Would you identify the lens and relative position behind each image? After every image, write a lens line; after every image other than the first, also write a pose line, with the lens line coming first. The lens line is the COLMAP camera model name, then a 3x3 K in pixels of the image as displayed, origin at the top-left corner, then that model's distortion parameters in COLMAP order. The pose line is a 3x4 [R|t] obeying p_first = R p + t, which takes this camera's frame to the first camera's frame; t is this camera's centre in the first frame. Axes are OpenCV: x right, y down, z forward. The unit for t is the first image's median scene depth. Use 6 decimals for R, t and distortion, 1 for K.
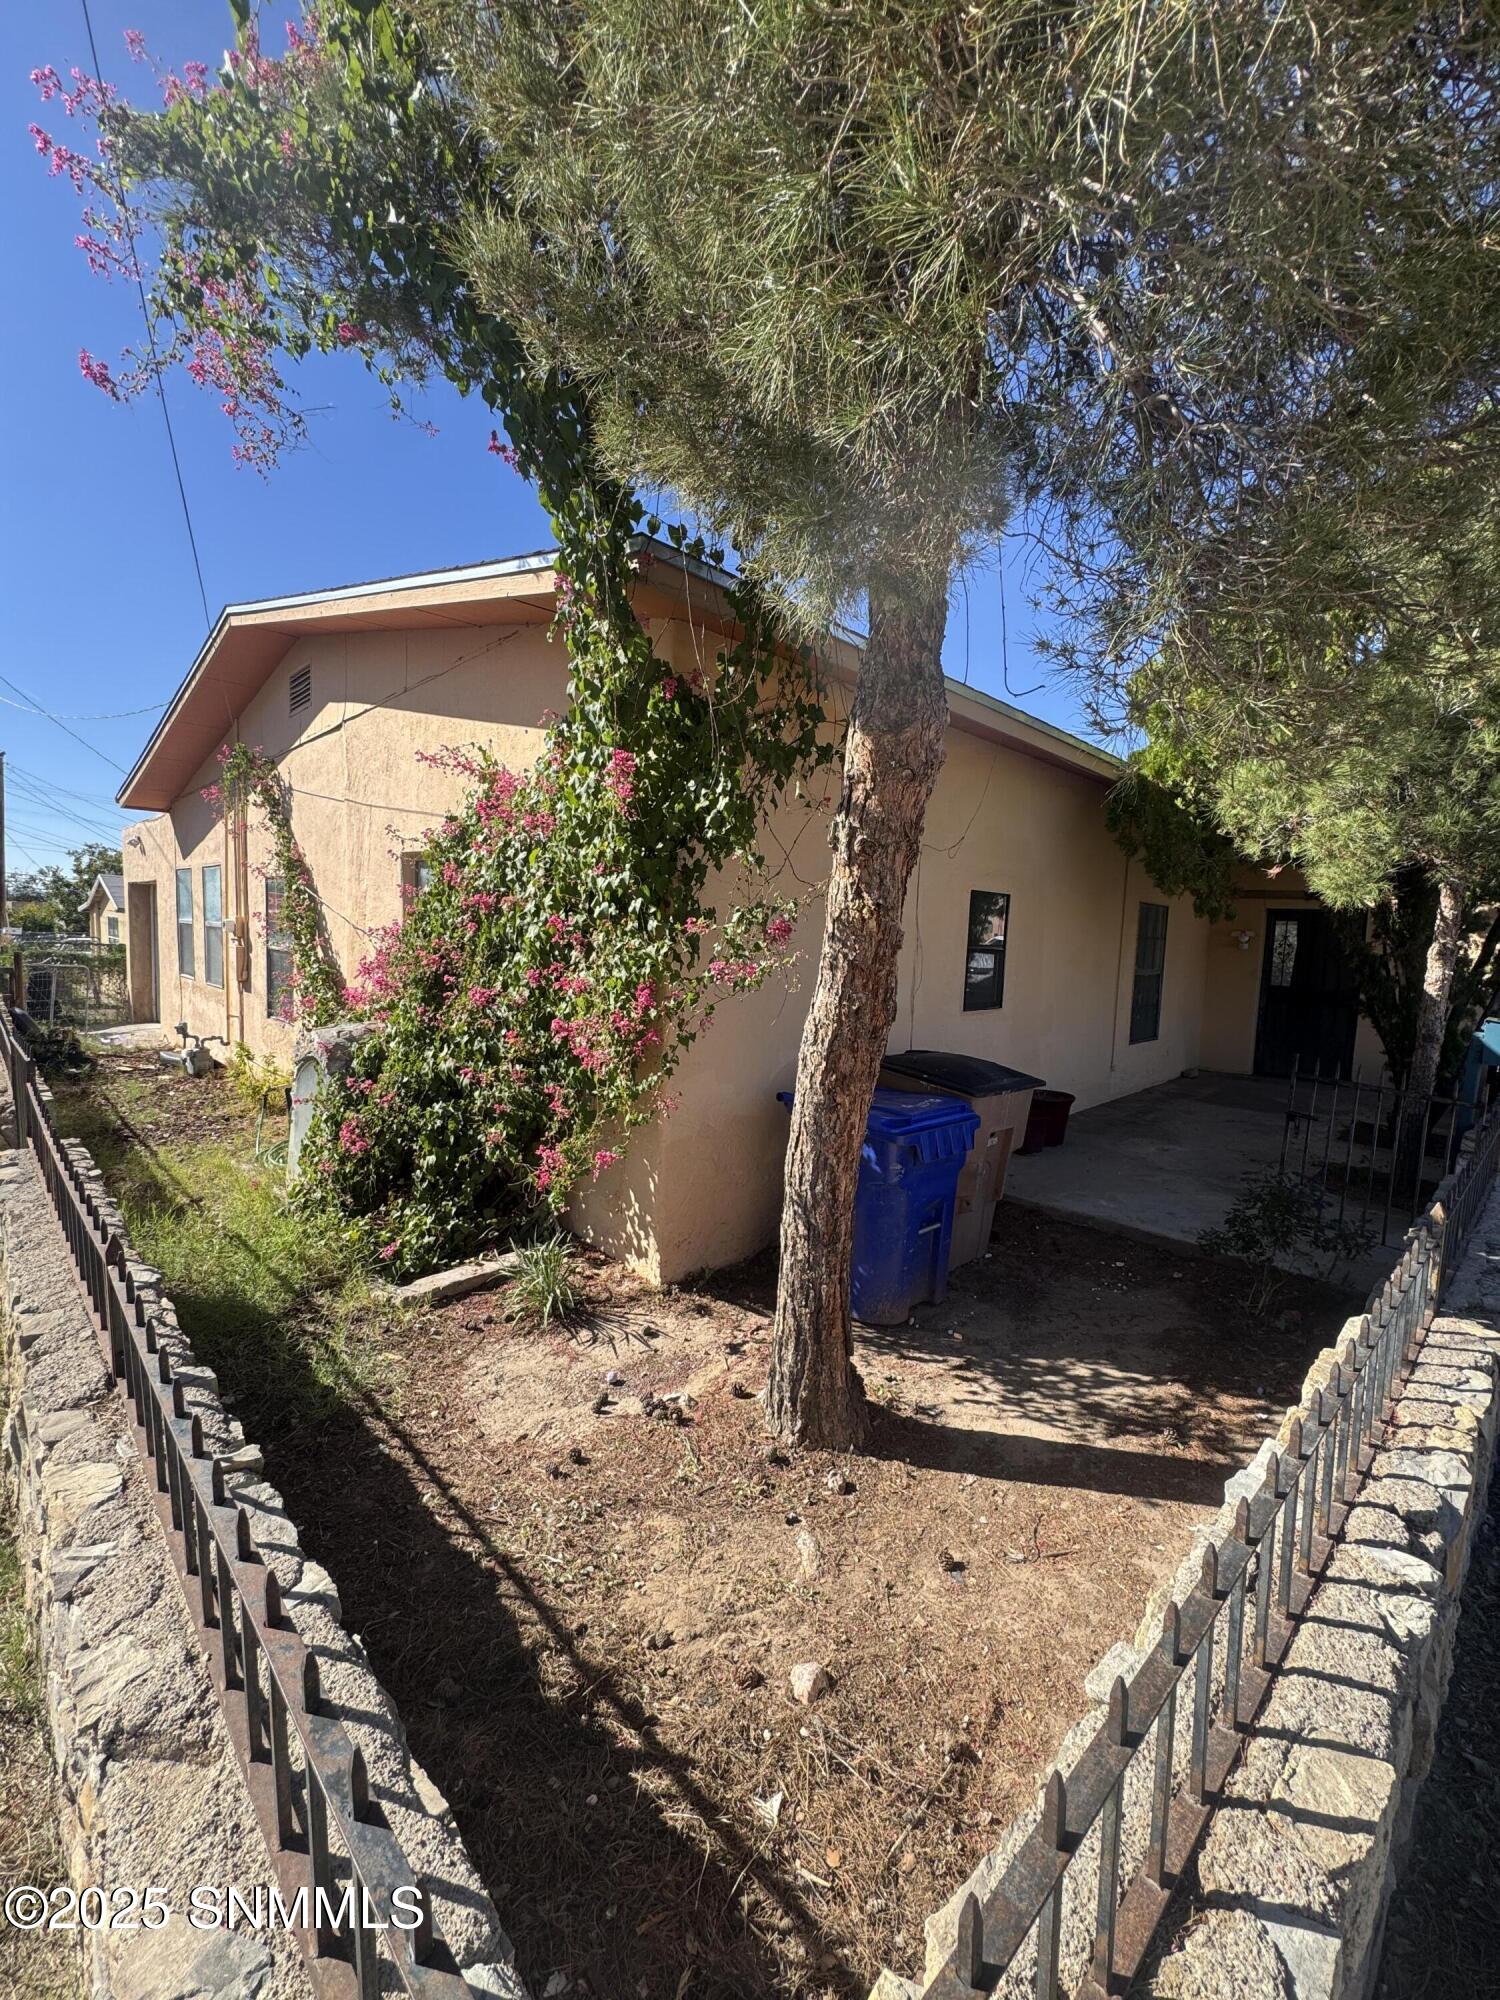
lens RADIAL K [[798.1, 0, 751.7], [0, 798.1, 998.7], [0, 0, 1]] dist [-0.004577, -0.000324]
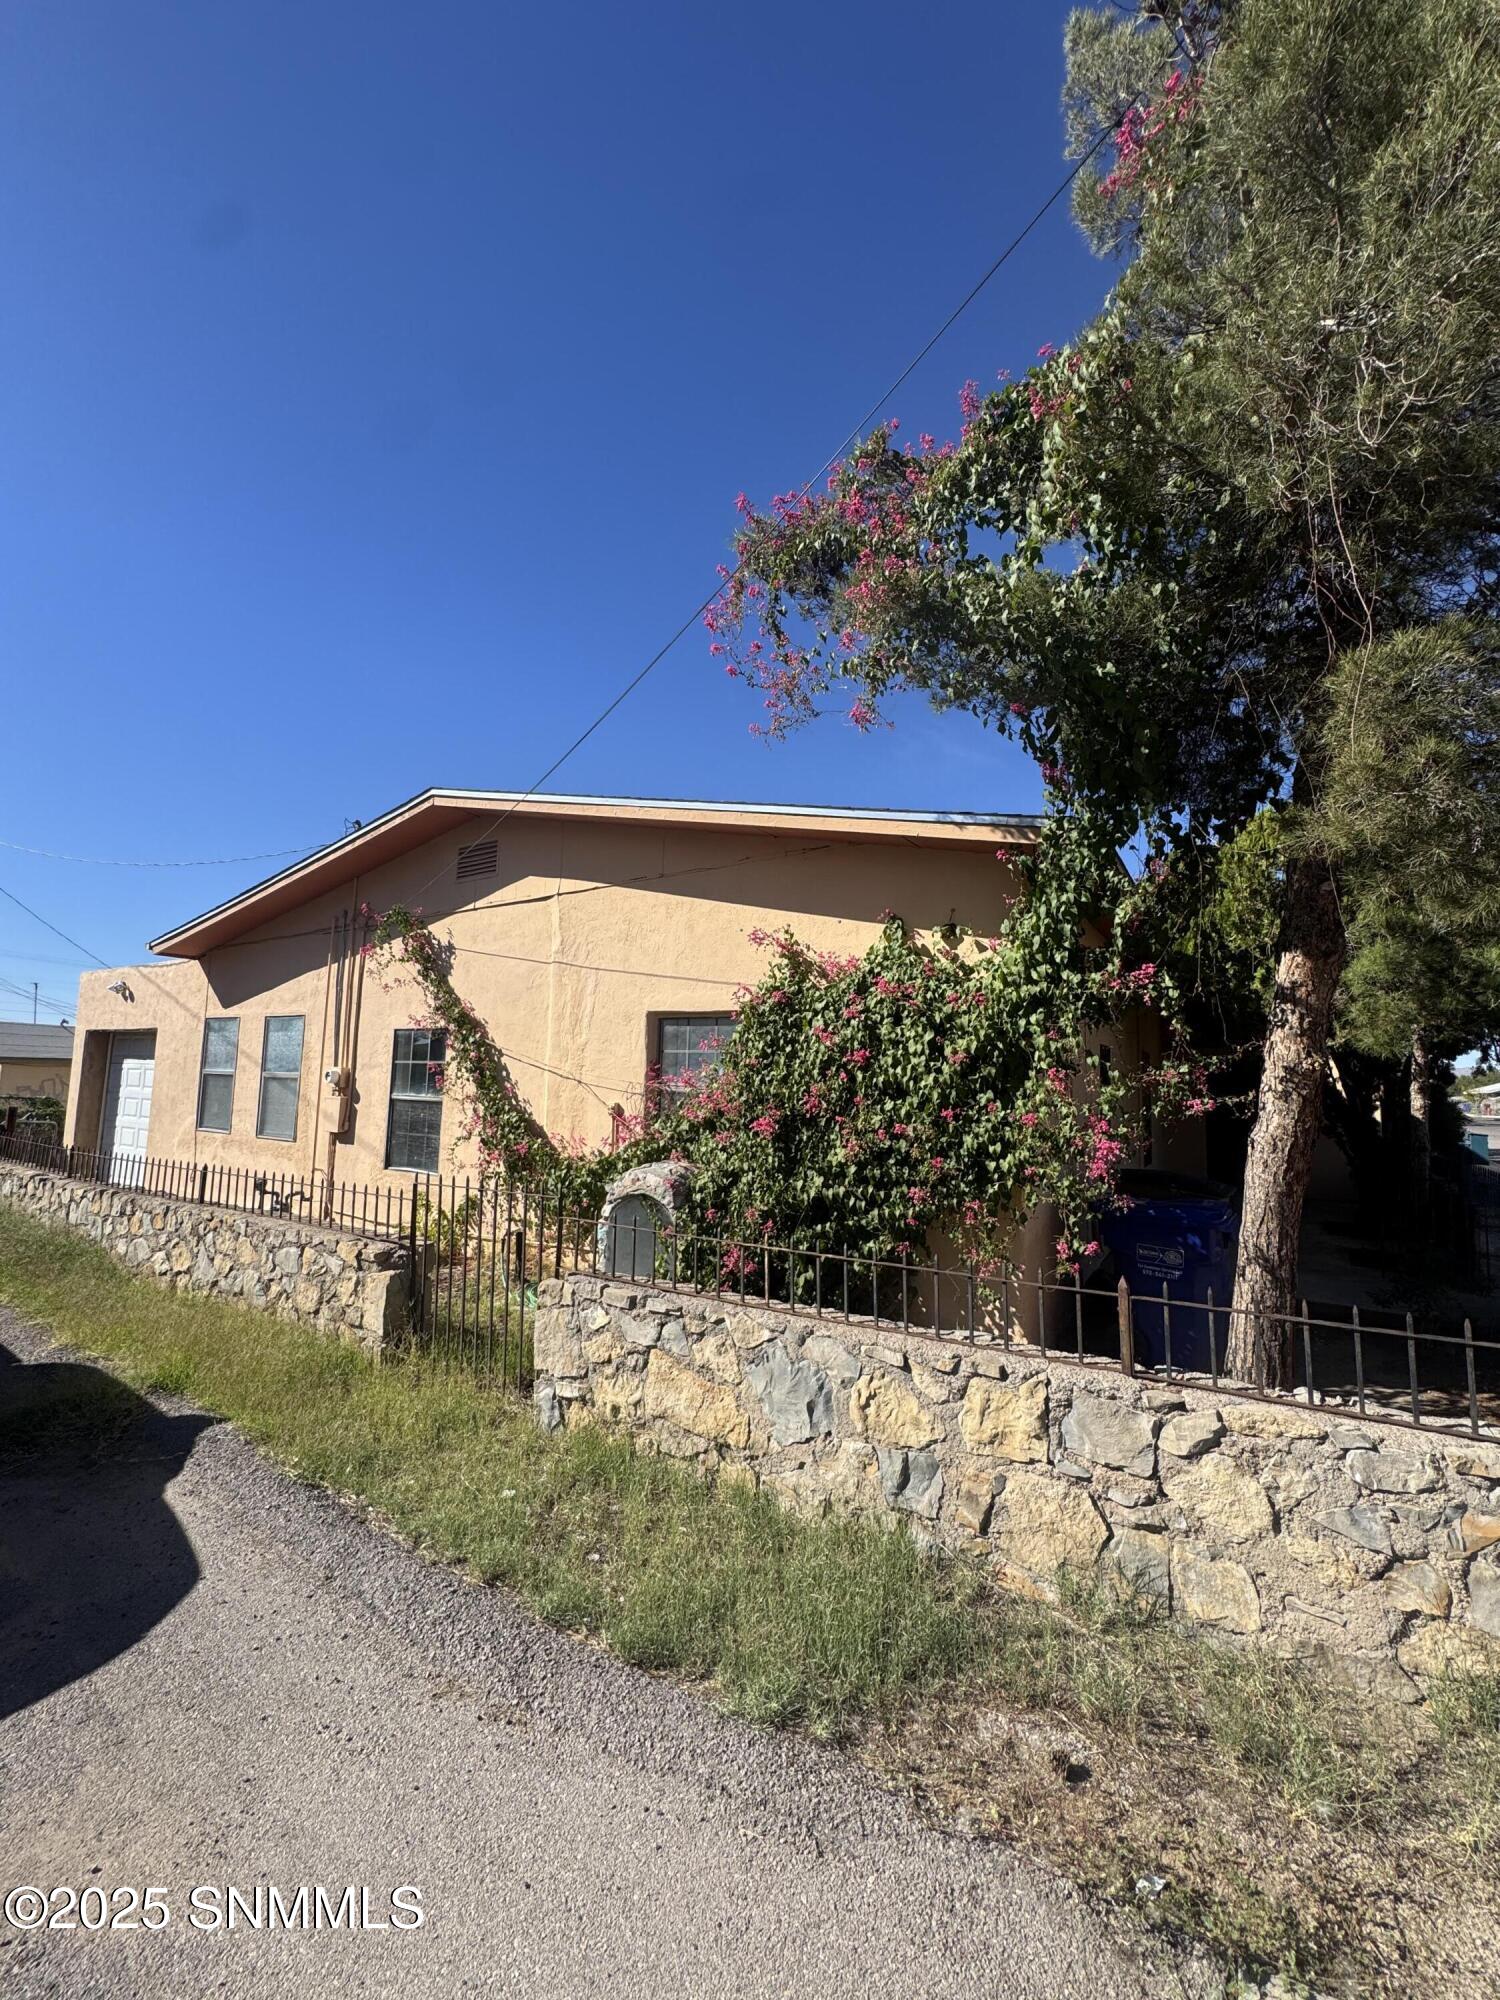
lens RADIAL K [[798.1, 0, 751.7], [0, 798.1, 998.7], [0, 0, 1]] dist [-0.004577, -0.000324]
pose [[0.976222, 0.011325, 0.216479, -0.547132], [0.027610, 0.984006, -0.175984, 0.003844], [-0.215009, 0.177776, 0.960295, -0.131403]]
